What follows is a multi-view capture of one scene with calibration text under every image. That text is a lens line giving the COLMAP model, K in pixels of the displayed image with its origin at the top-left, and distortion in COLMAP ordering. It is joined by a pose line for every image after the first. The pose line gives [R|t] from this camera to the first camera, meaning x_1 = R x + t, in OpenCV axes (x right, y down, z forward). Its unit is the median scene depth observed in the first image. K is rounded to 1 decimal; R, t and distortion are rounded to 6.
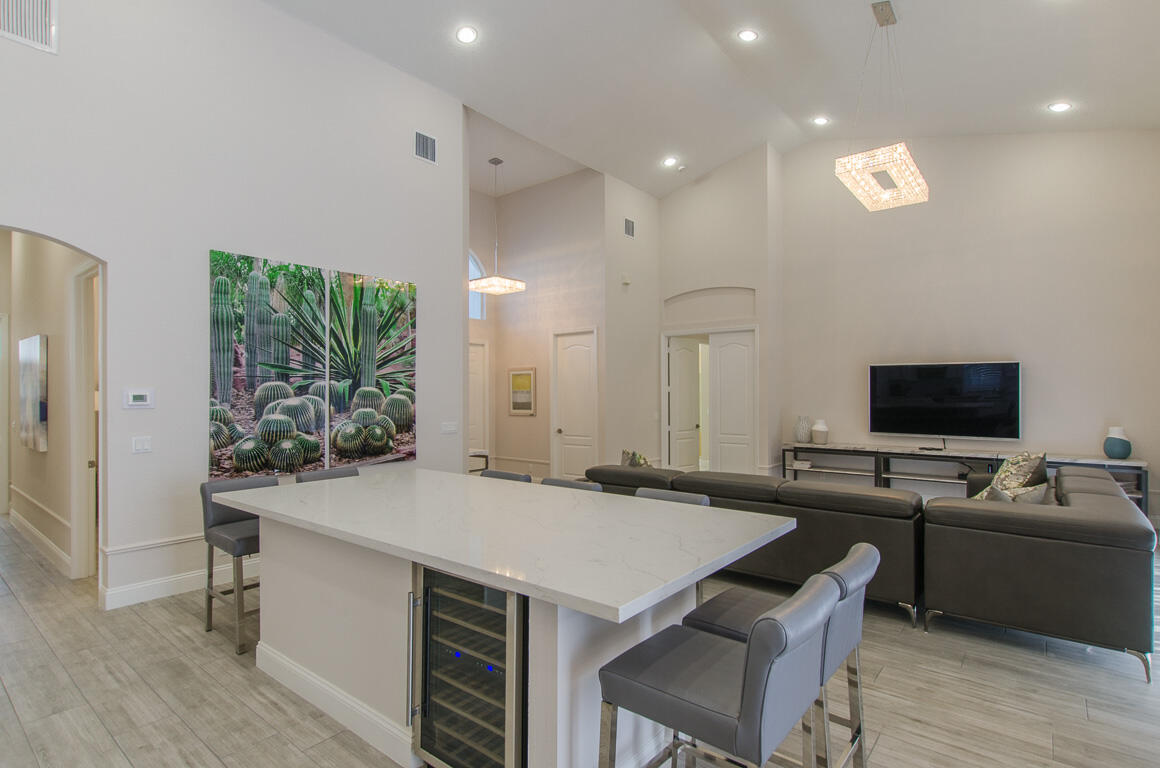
lens RADIAL K [[573.6, 0, 577.2], [0, 573.6, 389.1], [0, 0, 1]] dist [0.005136, -0.003336]
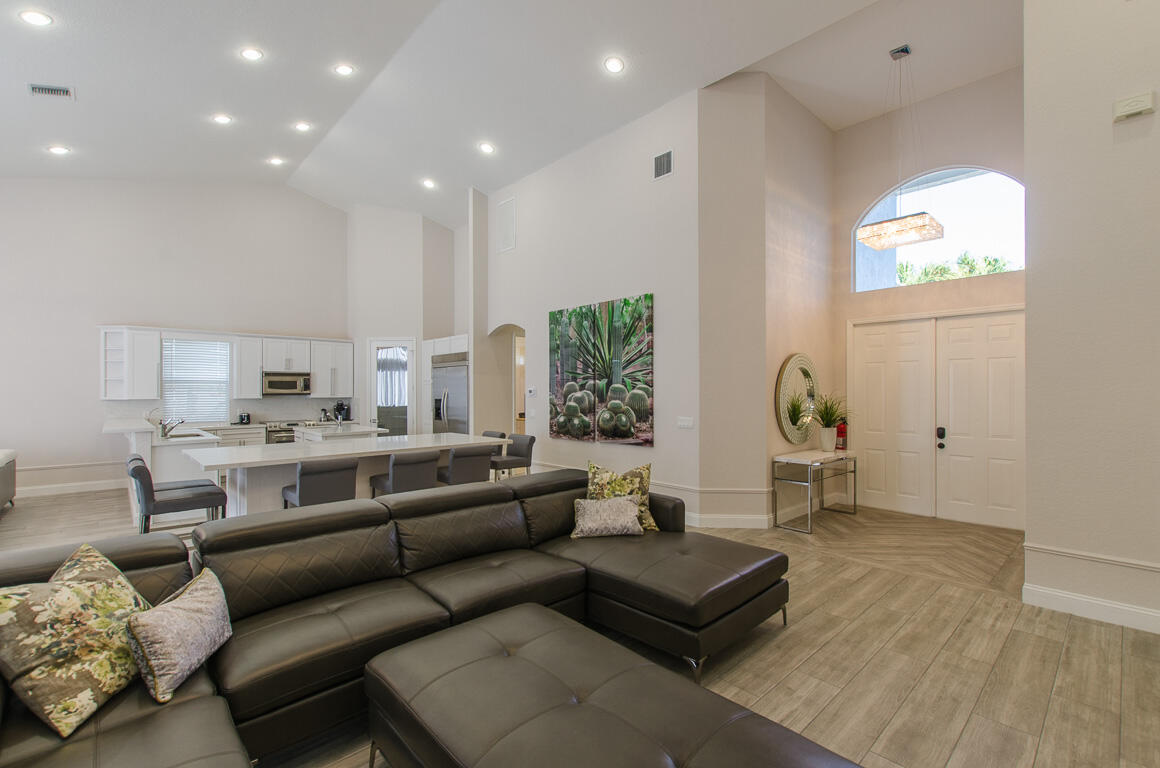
lens RADIAL K [[499.4, 0, 587.4], [0, 499.4, 388.4], [0, 0, 1]] dist [0.002355, -0.000919]
pose [[-0.122028, -0.003736, -0.992520, 0.764267], [0.008368, 0.999953, -0.004793, 0.011025], [0.992491, -0.008890, -0.121991, 1.055856]]
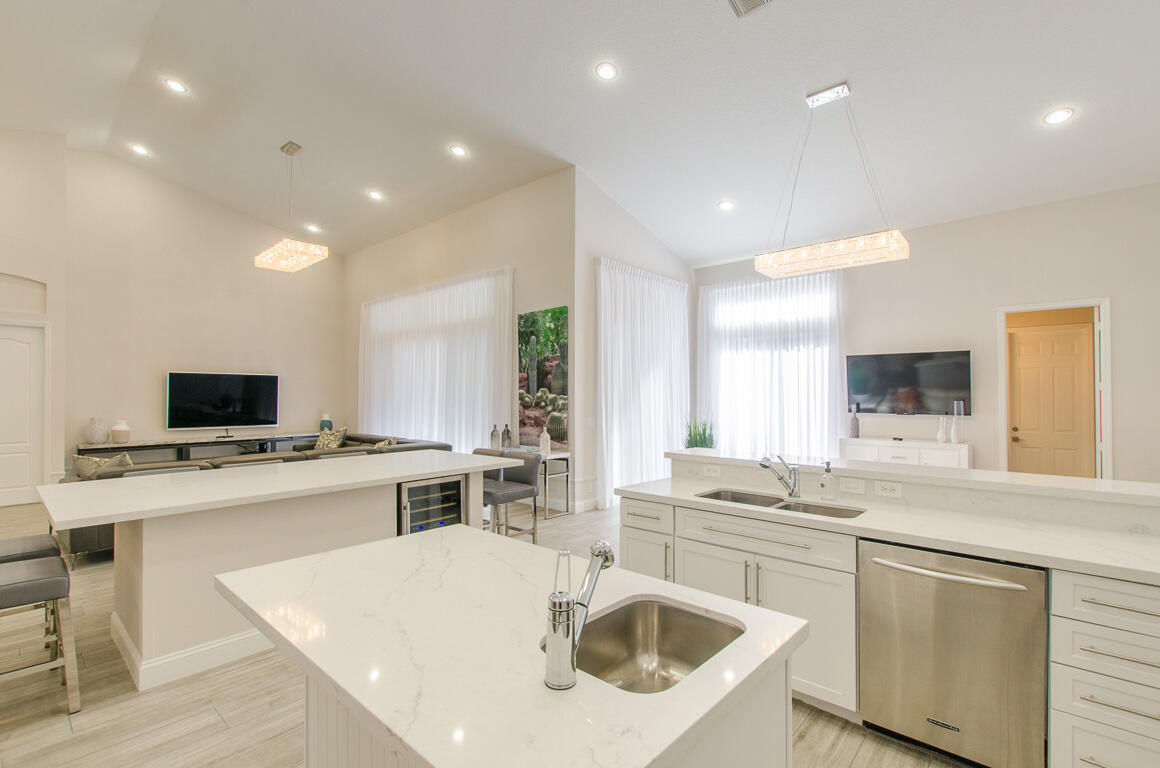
lens RADIAL K [[526.9, 0, 580.5], [0, 526.9, 388.7], [0, 0, 1]] dist [0.000946, -0.003030]
pose [[0.048312, 0.010422, 0.998778, -0.774631], [-0.003256, 0.999942, -0.010277, 0.002472], [-0.998827, -0.002756, 0.048343, 0.146004]]
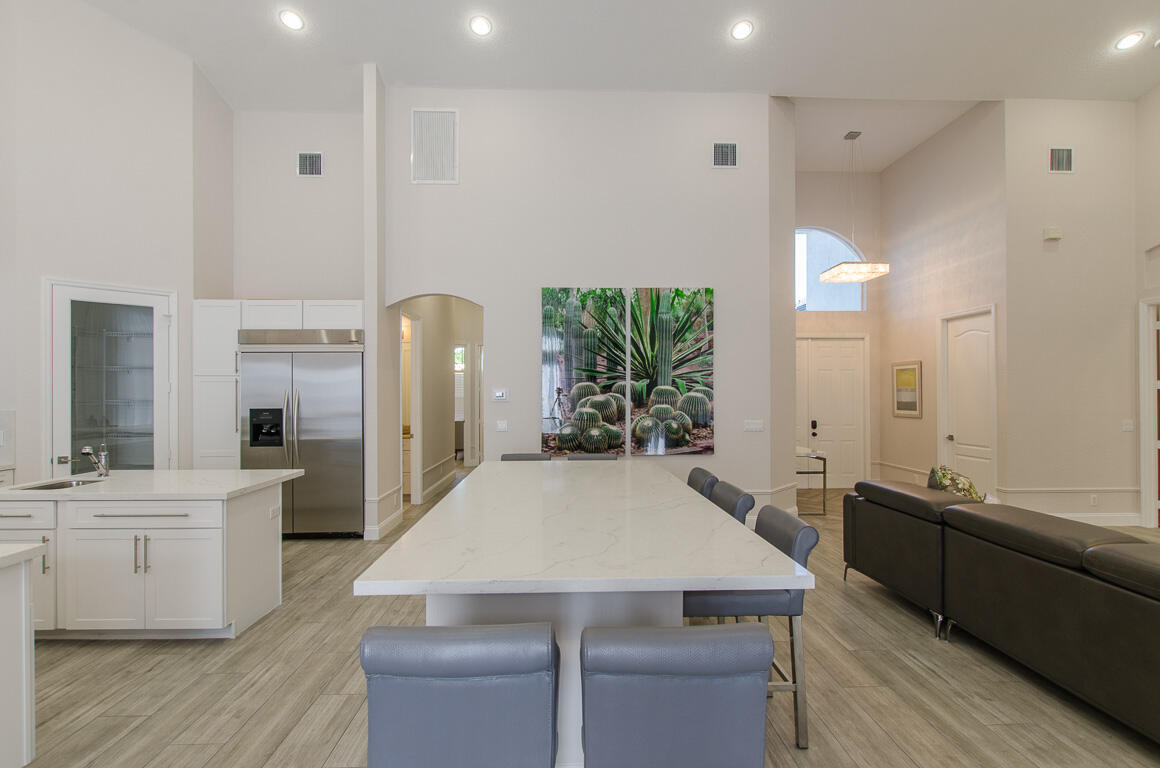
lens RADIAL K [[526.9, 0, 570.6], [0, 526.9, 390.2], [0, 0, 1]] dist [0.000946, -0.003030]
pose [[0.659118, -0.003120, -0.752033, 0.292082], [0.006210, 0.999980, 0.001294, 0.002631], [0.752014, -0.005523, 0.659124, 0.171735]]
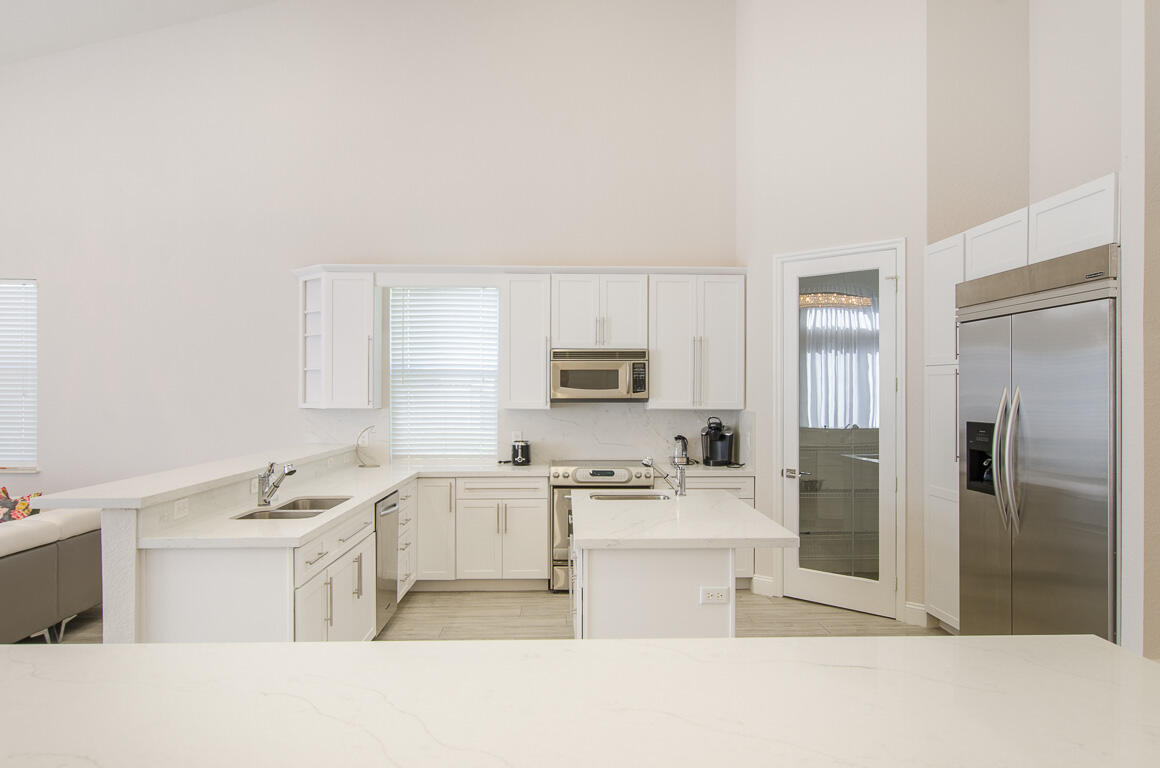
lens RADIAL K [[772.5, 0, 588.1], [0, 772.5, 388.4], [0, 0, 1]] dist [0.004146, -0.002191]
pose [[-0.745327, -0.001304, -0.666698, 0.007686], [0.003328, 0.999978, -0.005678, 0.003087], [0.666691, -0.006451, -0.745306, 0.686952]]
